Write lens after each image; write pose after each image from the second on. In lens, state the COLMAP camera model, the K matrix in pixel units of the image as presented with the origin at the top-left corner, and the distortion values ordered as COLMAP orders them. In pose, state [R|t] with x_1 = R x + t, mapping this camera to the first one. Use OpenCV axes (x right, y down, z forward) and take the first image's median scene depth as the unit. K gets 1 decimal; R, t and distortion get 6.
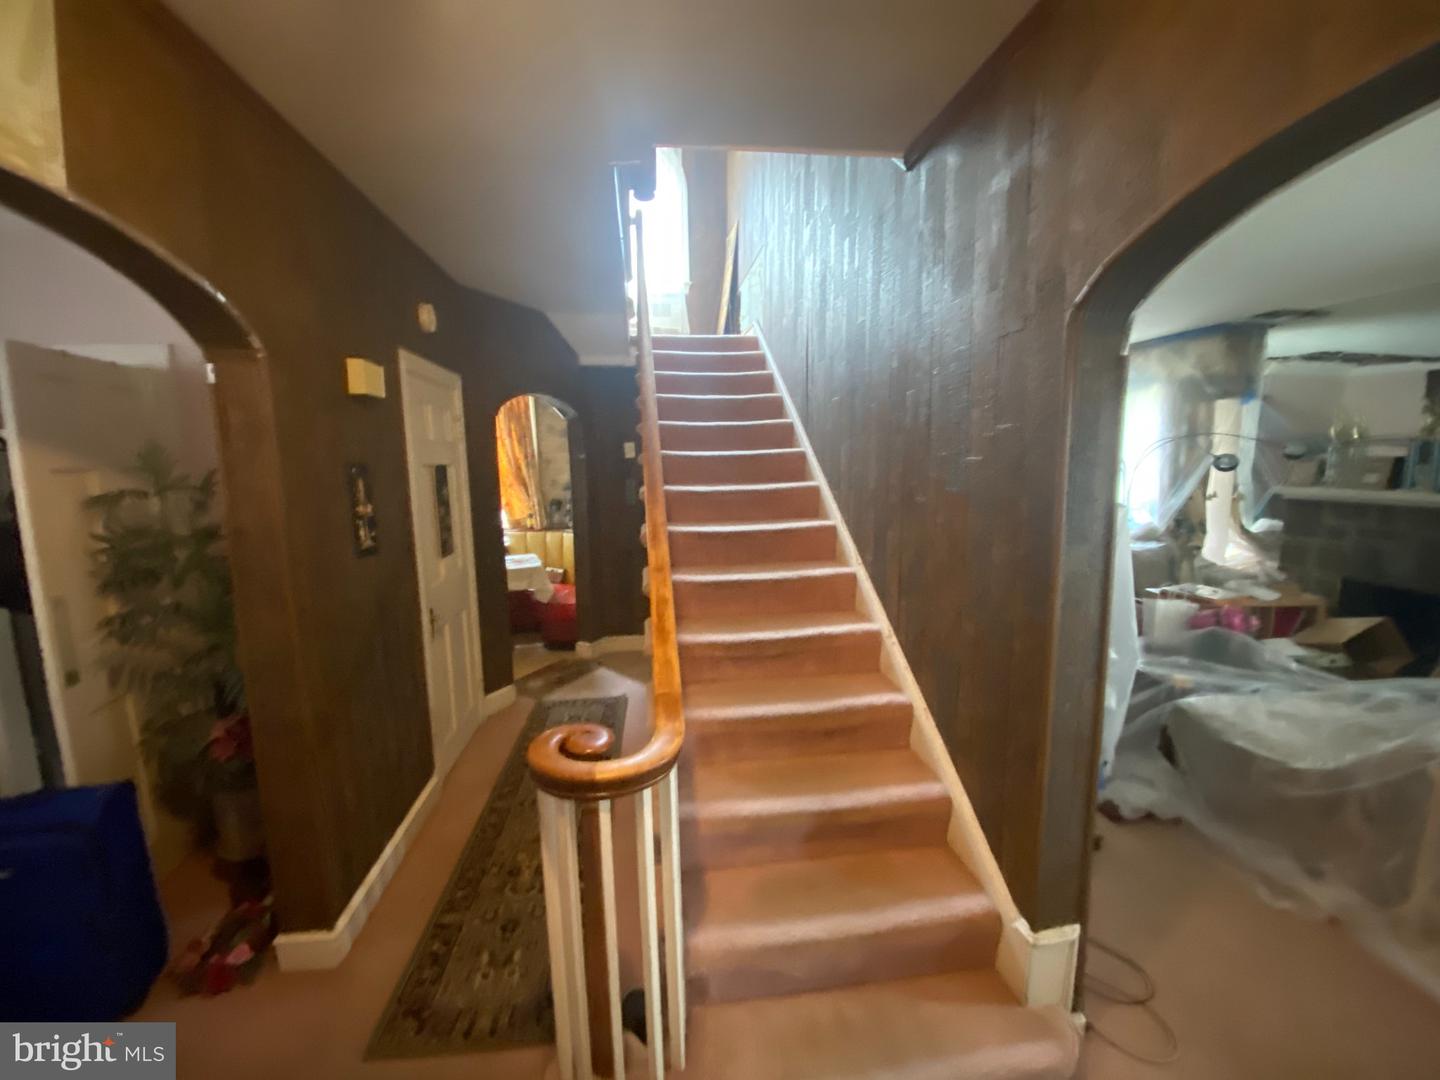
lens RADIAL K [[582.5, 0, 714.4], [0, 582.5, 540.1], [0, 0, 1]] dist [-0.010905, -0.000670]
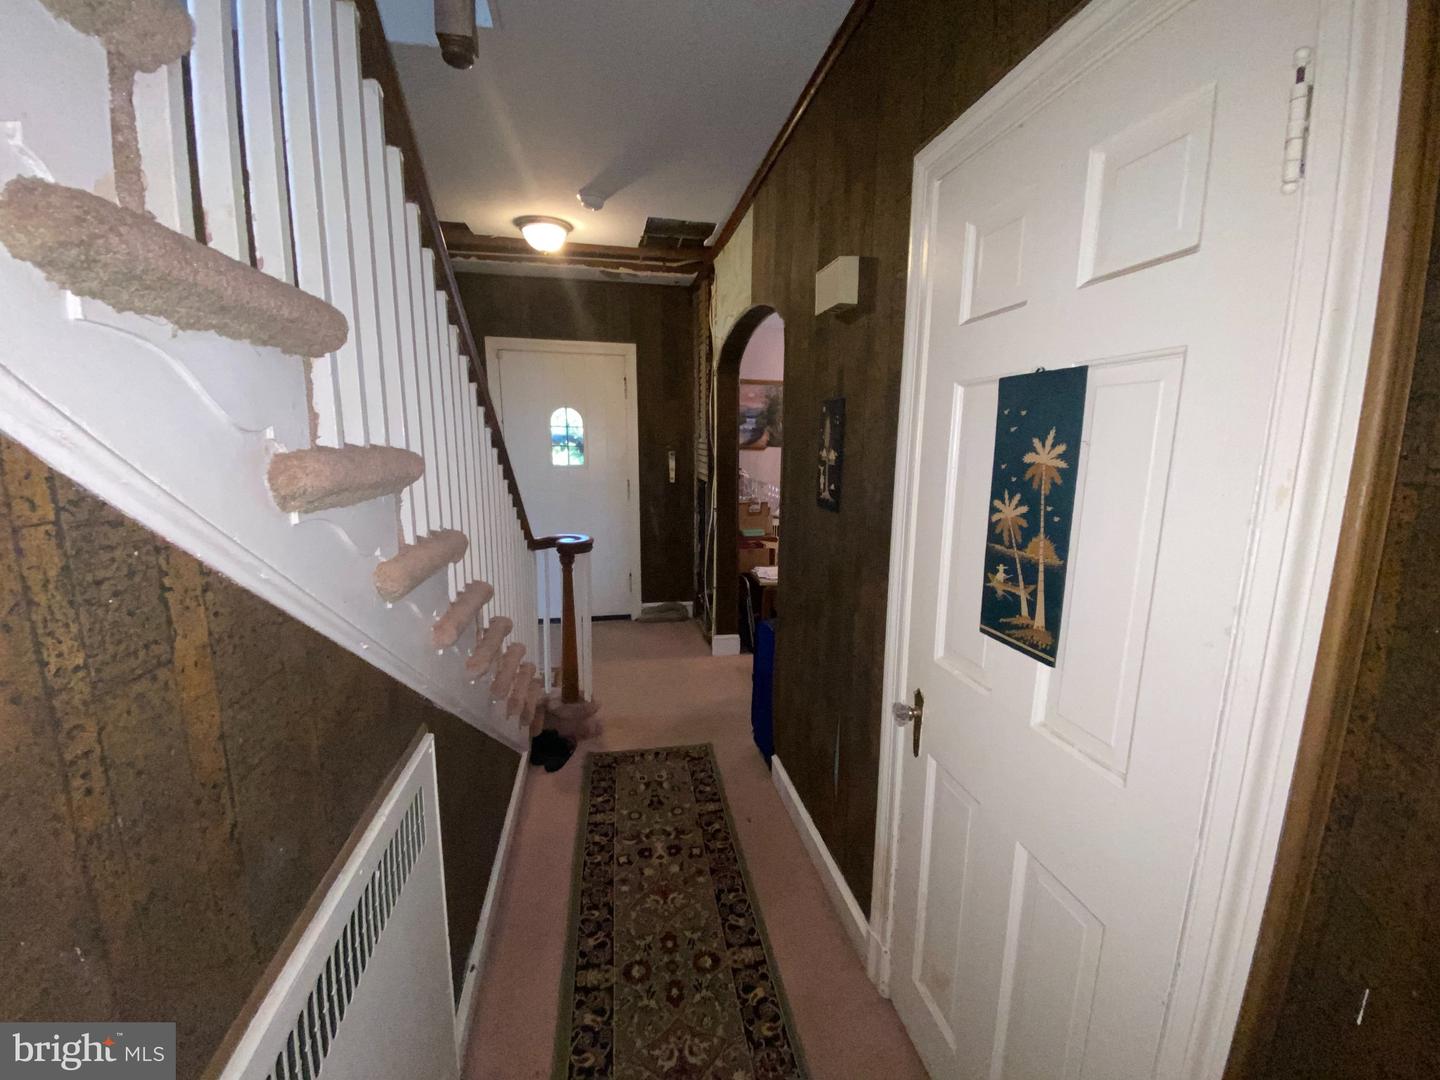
lens RADIAL K [[582.5, 0, 721.3], [0, 582.5, 530.7], [0, 0, 1]] dist [-0.010905, -0.000670]
pose [[-0.997940, 0.008341, -0.063603, -0.395213], [-0.010351, 0.957578, 0.287989, -0.196539], [0.063307, 0.288054, -0.955519, 1.882088]]
